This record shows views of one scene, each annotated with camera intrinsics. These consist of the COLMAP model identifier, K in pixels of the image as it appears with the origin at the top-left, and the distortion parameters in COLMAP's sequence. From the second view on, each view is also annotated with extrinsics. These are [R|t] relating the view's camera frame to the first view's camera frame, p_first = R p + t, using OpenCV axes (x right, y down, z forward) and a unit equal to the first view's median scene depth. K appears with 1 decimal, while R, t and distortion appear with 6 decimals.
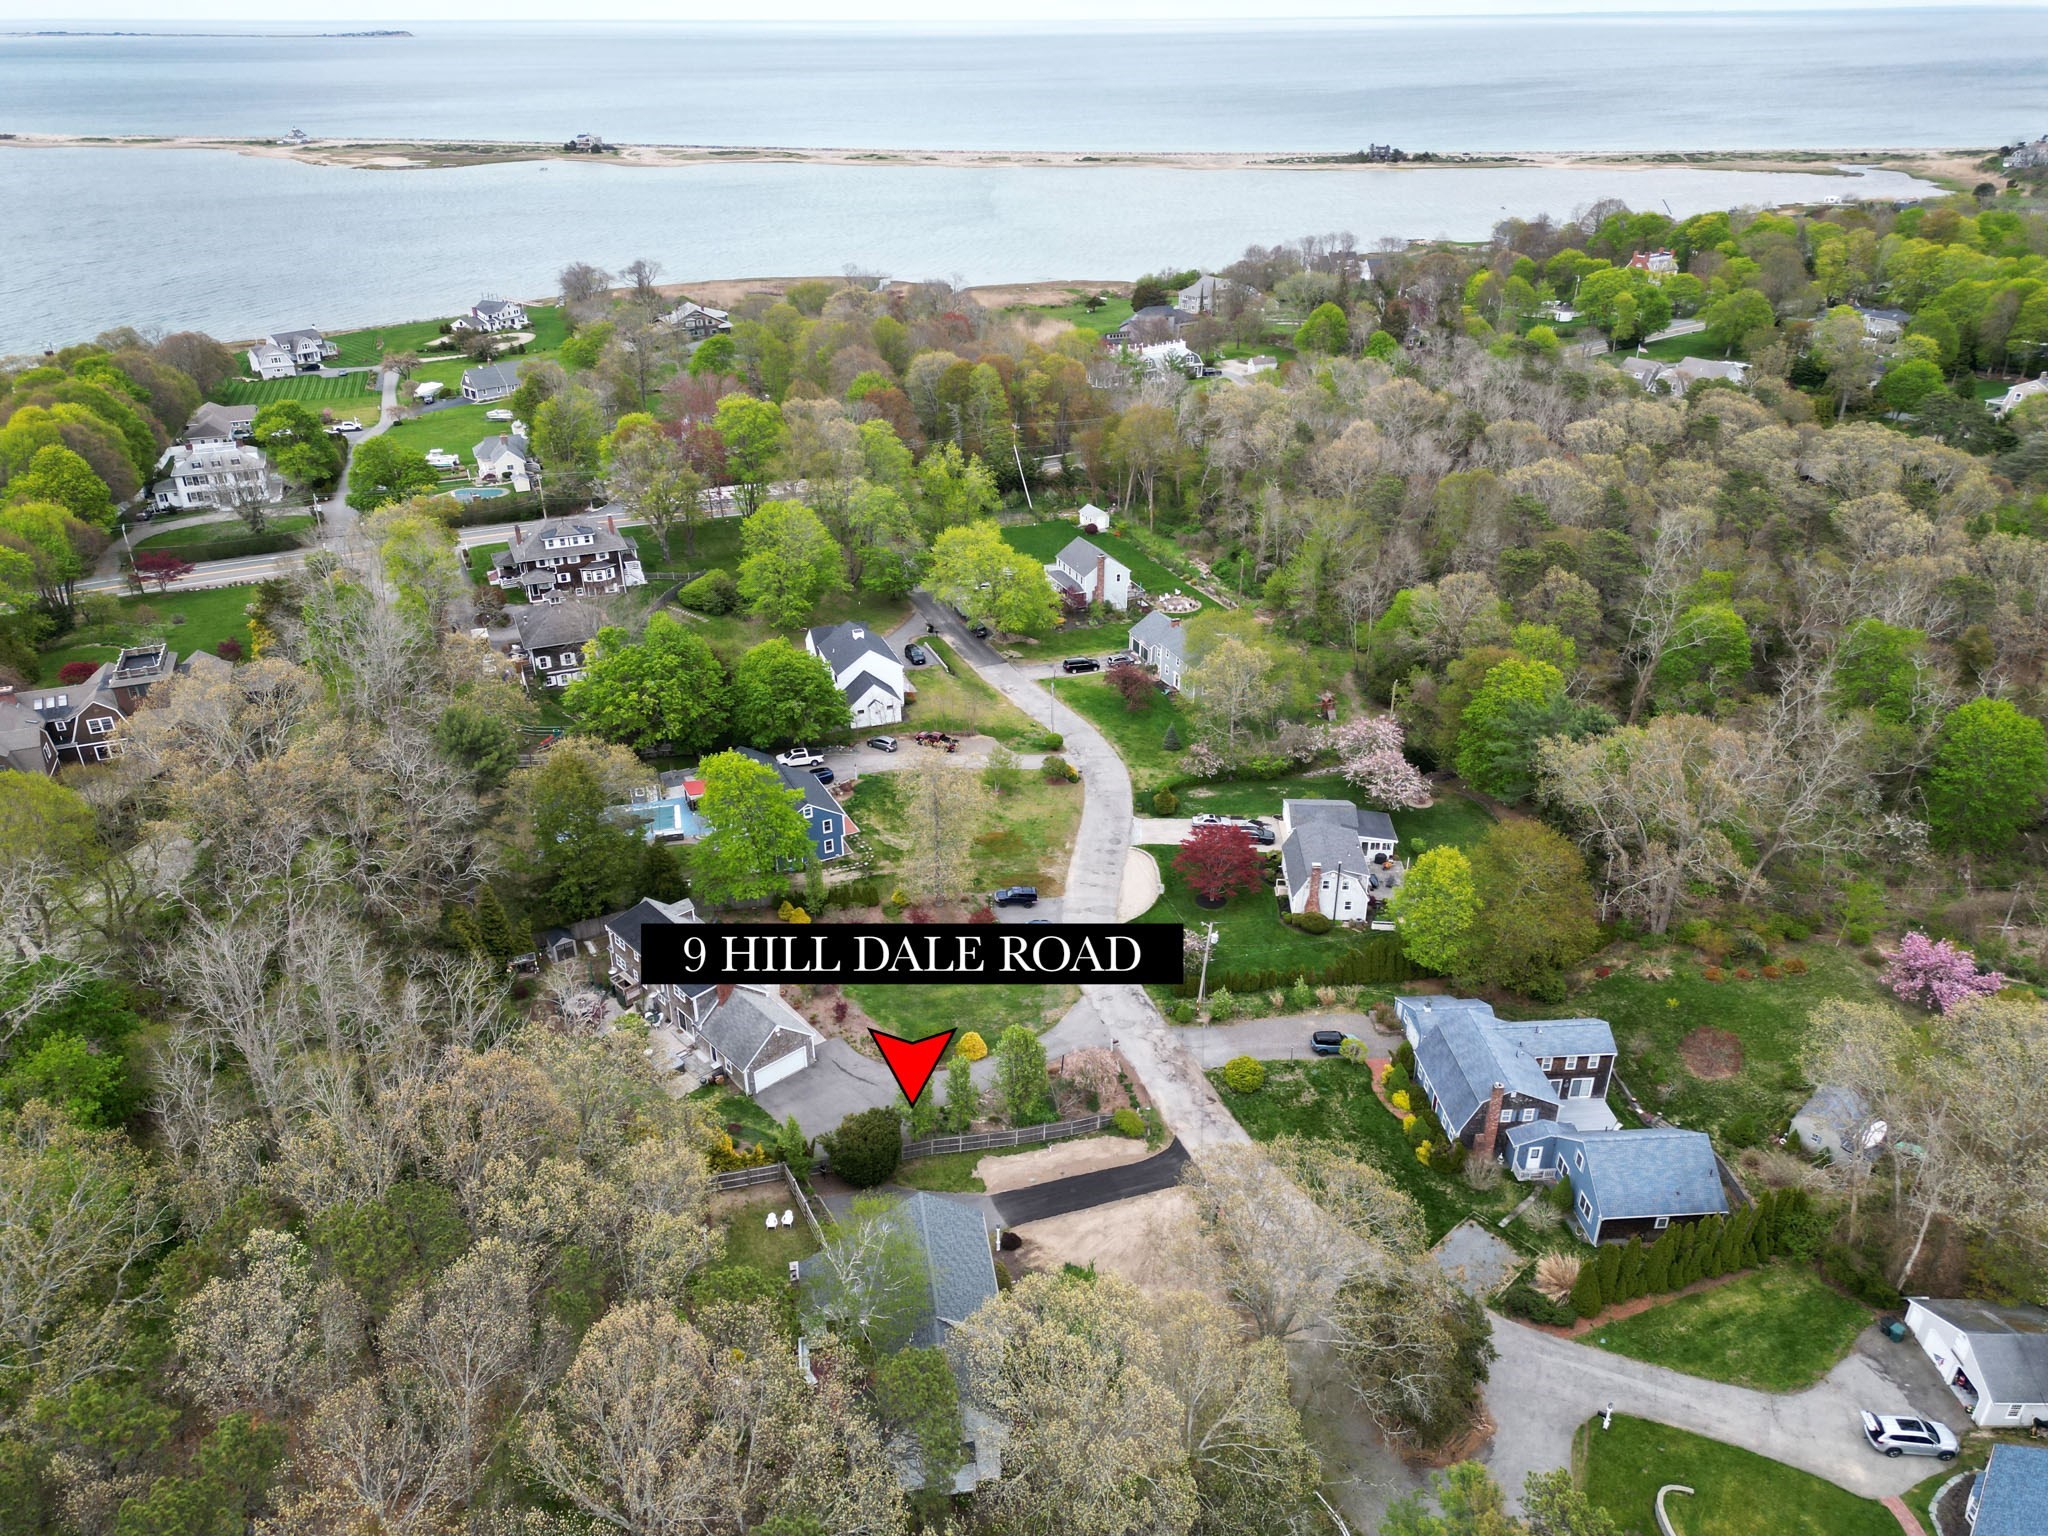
lens RADIAL K [[1458.8, 0, 1012.6], [0, 1458.8, 800.7], [0, 0, 1]] dist [0.106714, -0.132202]
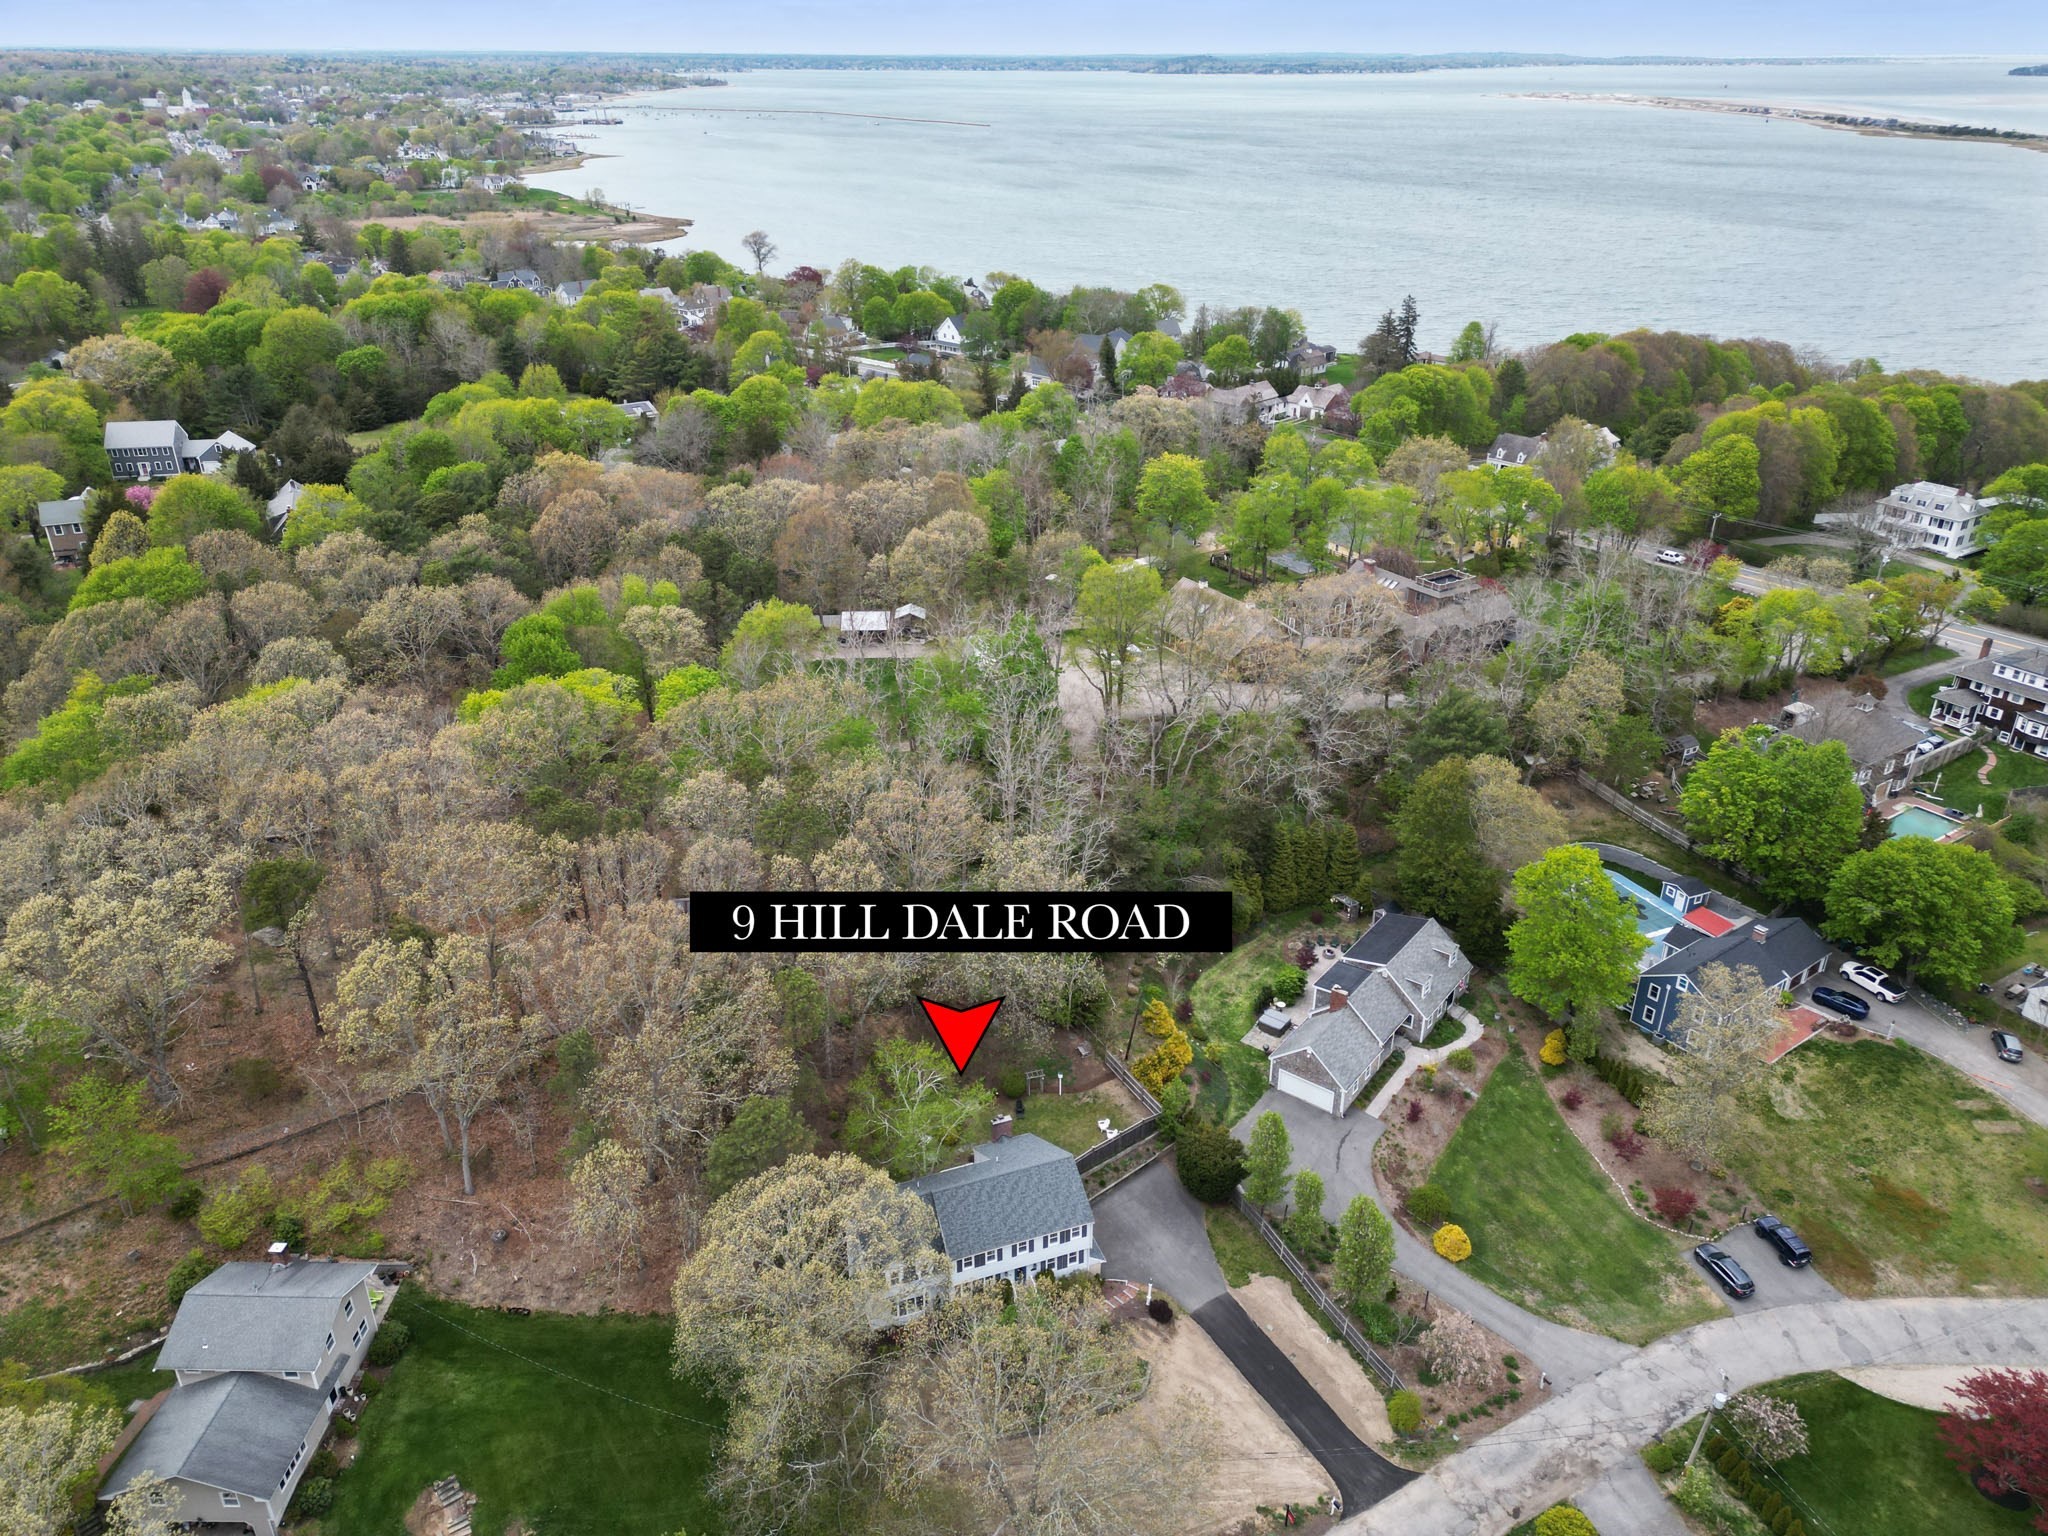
lens RADIAL K [[1458.8, 0, 1012.6], [0, 1458.8, 800.7], [0, 0, 1]] dist [0.106714, -0.132202]
pose [[0.165222, 0.451867, -0.876651, 0.391898], [-0.470030, 0.817508, 0.332796, -0.142234], [0.867049, 0.357067, 0.347461, 0.273191]]
